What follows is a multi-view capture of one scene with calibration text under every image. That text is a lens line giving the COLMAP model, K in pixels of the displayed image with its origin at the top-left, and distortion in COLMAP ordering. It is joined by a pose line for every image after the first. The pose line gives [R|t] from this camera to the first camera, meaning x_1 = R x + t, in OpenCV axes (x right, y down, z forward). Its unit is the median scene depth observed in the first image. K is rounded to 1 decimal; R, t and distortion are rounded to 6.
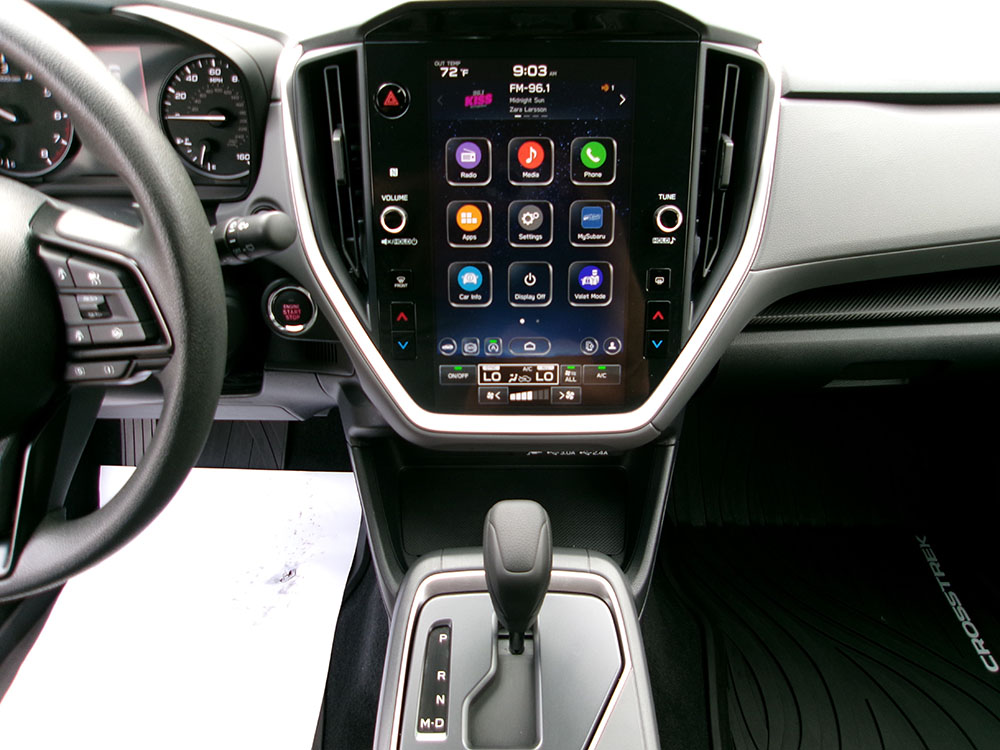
lens RADIAL K [[782.9, 0, 500.0], [0, 782.9, 375.0], [0, 0, 1]] dist [-0.006015, 0.046258]
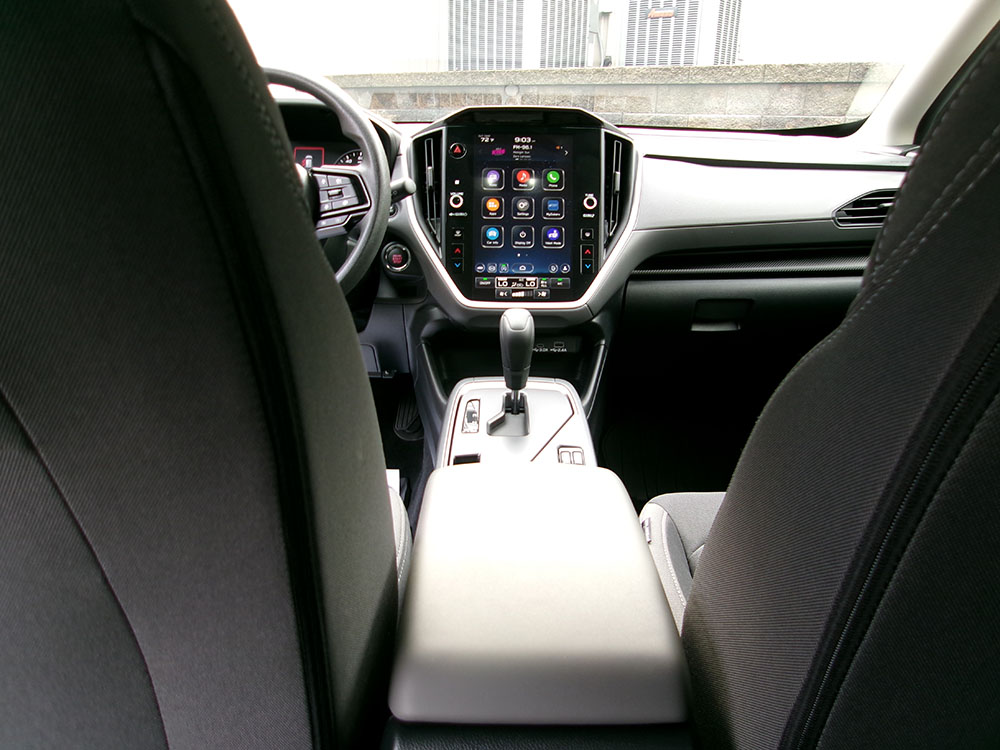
lens RADIAL K [[783.8, 0, 500.0], [0, 783.8, 375.0], [0, 0, 1]] dist [0.009186, 0.006046]
pose [[0.999796, 0.014350, 0.014232, -0.042619], [-0.008532, 0.938032, -0.346445, 0.904903], [-0.018321, 0.346253, 0.937962, -0.744368]]
